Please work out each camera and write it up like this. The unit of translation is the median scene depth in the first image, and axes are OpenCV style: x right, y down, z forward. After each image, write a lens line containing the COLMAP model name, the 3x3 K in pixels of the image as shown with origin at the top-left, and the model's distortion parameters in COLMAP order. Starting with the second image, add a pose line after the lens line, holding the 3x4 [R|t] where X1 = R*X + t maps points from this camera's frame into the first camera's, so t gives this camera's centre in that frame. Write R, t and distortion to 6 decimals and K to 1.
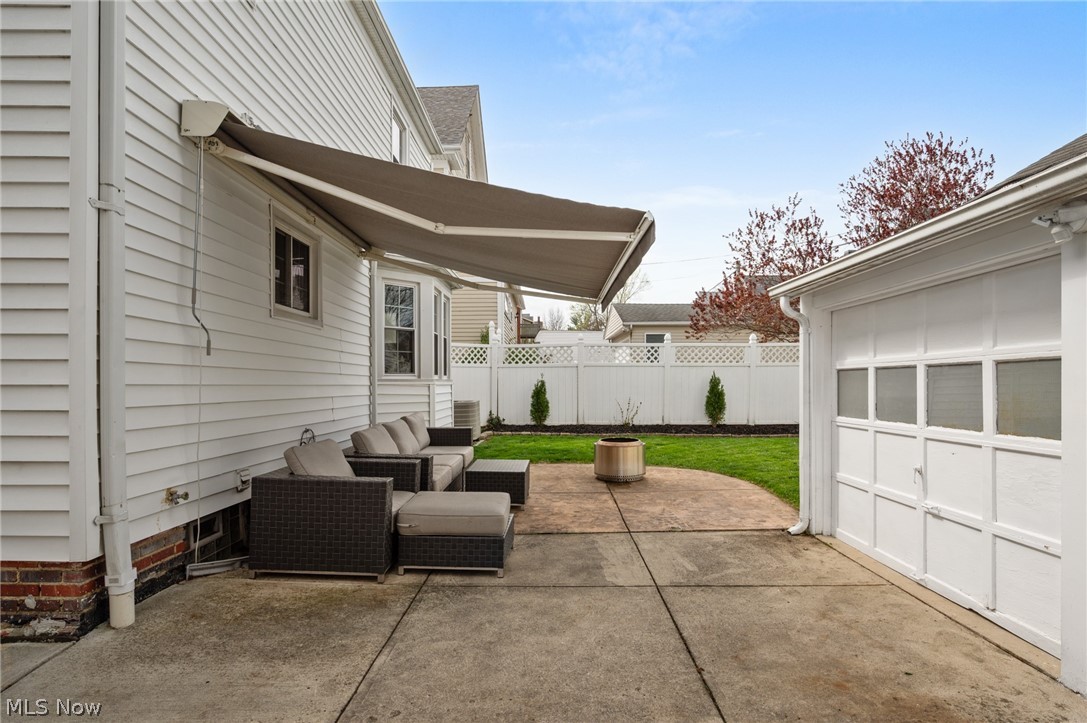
lens RADIAL K [[580.6, 0, 547.8], [0, 580.6, 382.2], [0, 0, 1]] dist [-0.000105, 0.000208]
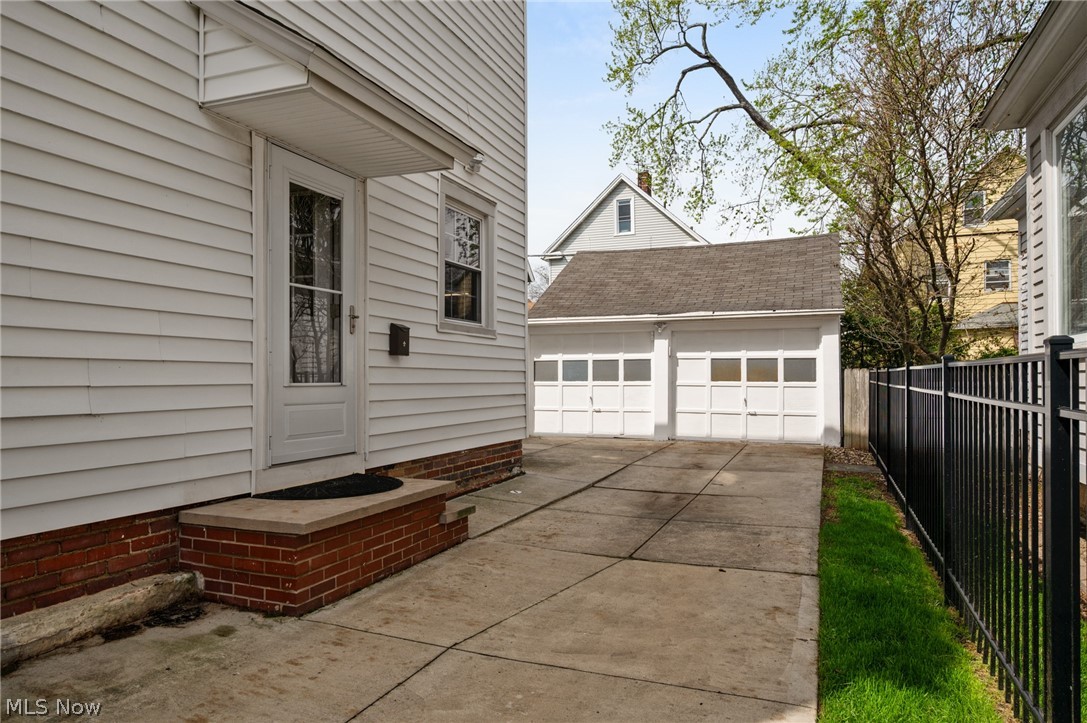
lens RADIAL K [[678.6, 0, 545.5], [0, 678.6, 382.3], [0, 0, 1]] dist [0.001210, -0.000186]
pose [[0.380120, -0.002458, 0.924934, -1.895371], [-0.002402, 0.999990, 0.003645, 0.051324], [-0.924934, -0.003607, 0.380111, -0.041957]]
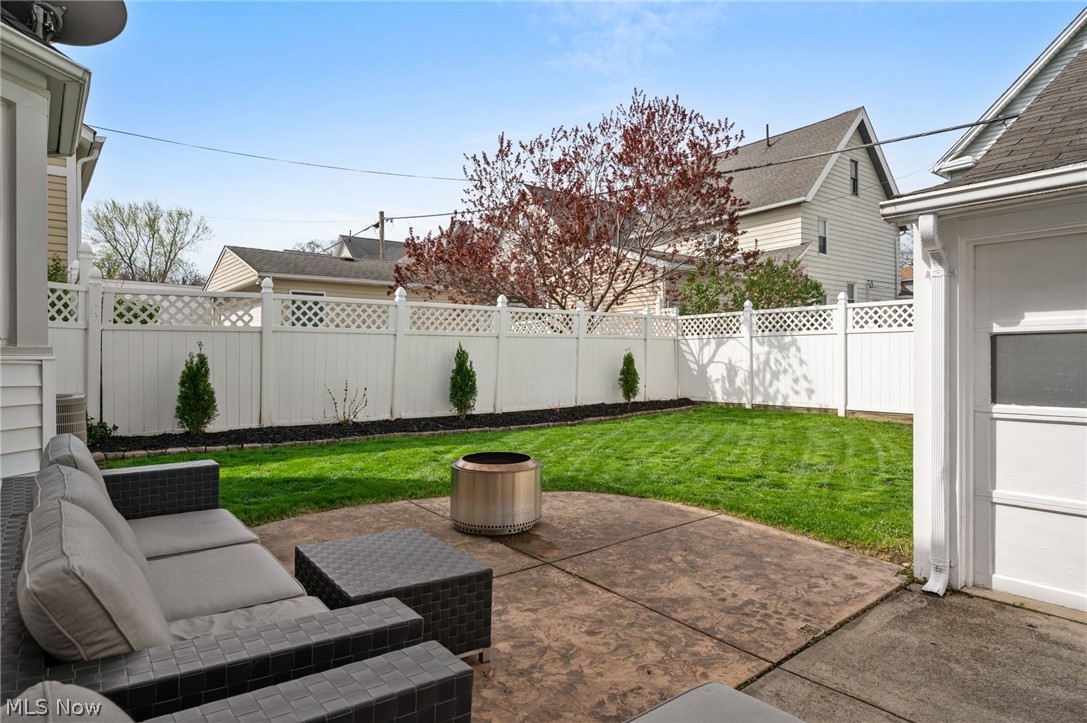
lens RADIAL K [[655.9, 0, 543.5], [0, 655.9, 361.5], [0, 0, 1]] dist [-0.007358, -0.001448]
pose [[0.787494, -0.003746, 0.616311, -0.353263], [0.002008, 0.999992, 0.003512, 0.006177], [-0.616319, -0.001528, 0.787495, 0.719873]]
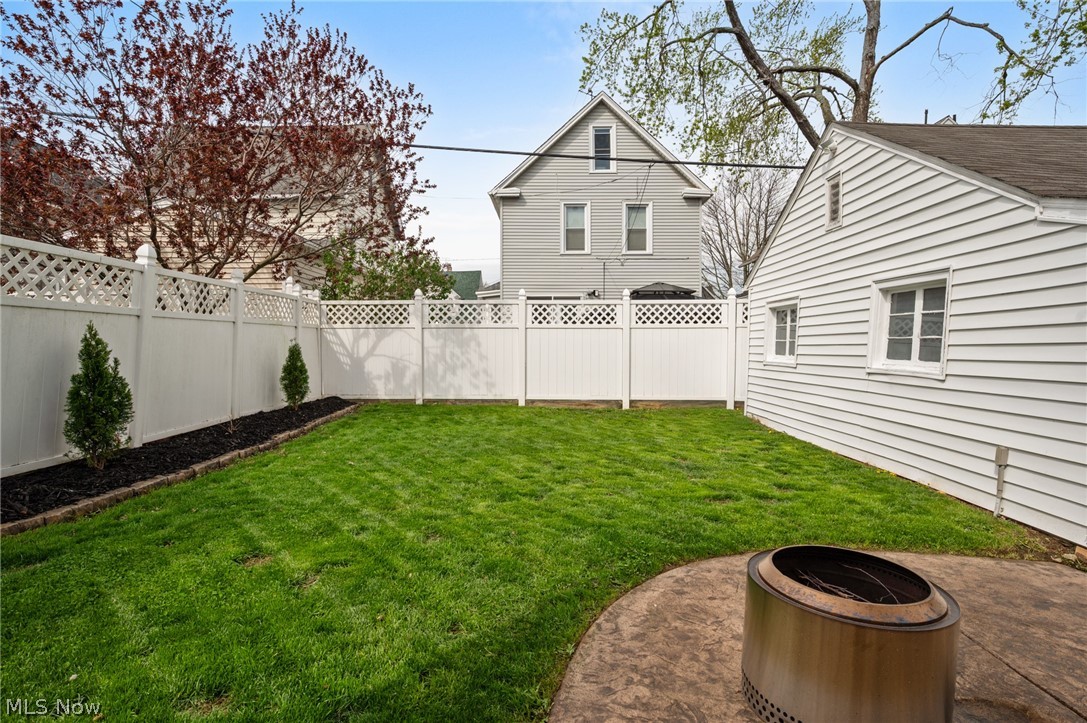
lens RADIAL K [[572.3, 0, 543.5], [0, 572.3, 361.5], [0, 0, 1]] dist [-0.002222, -0.000303]
pose [[0.018402, -0.019945, 0.999632, -0.217634], [-0.002748, 0.999796, 0.019999, -0.000958], [-0.999827, -0.003115, 0.018344, 1.753416]]
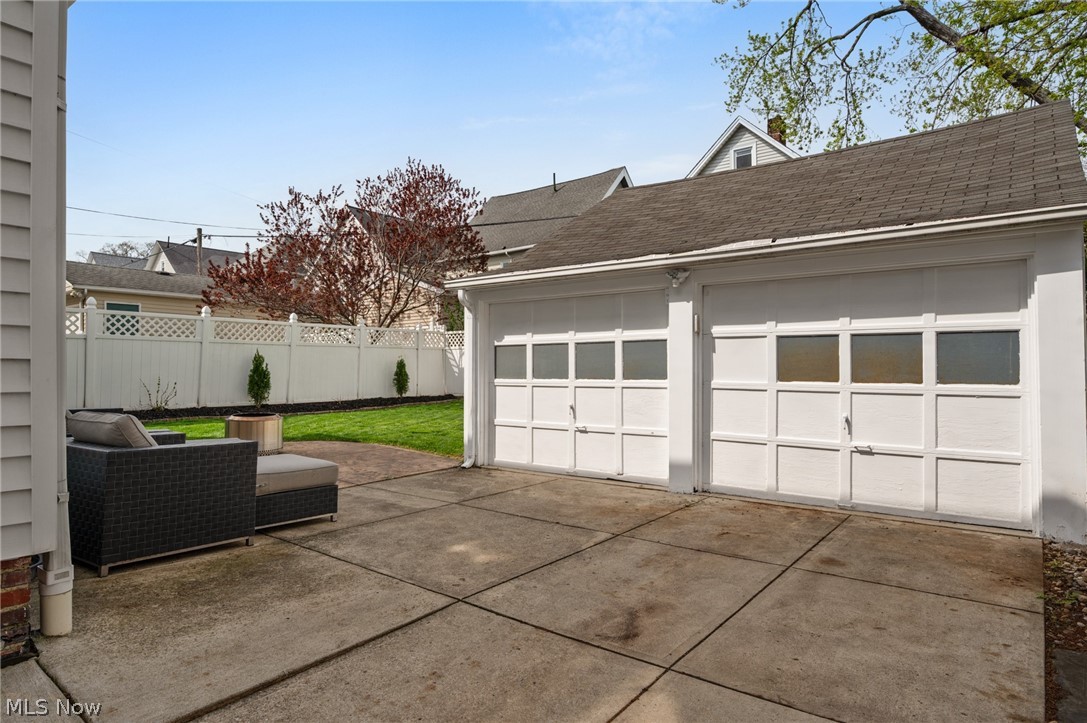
lens RADIAL K [[632.2, 0, 545.2], [0, 632.2, 369.6], [0, 0, 1]] dist [-0.002371, -0.000516]
pose [[0.610302, 0.002059, 0.792166, -0.627712], [-0.002500, 0.999997, -0.000672, 0.036603], [-0.792165, -0.001570, 0.610305, -0.030069]]
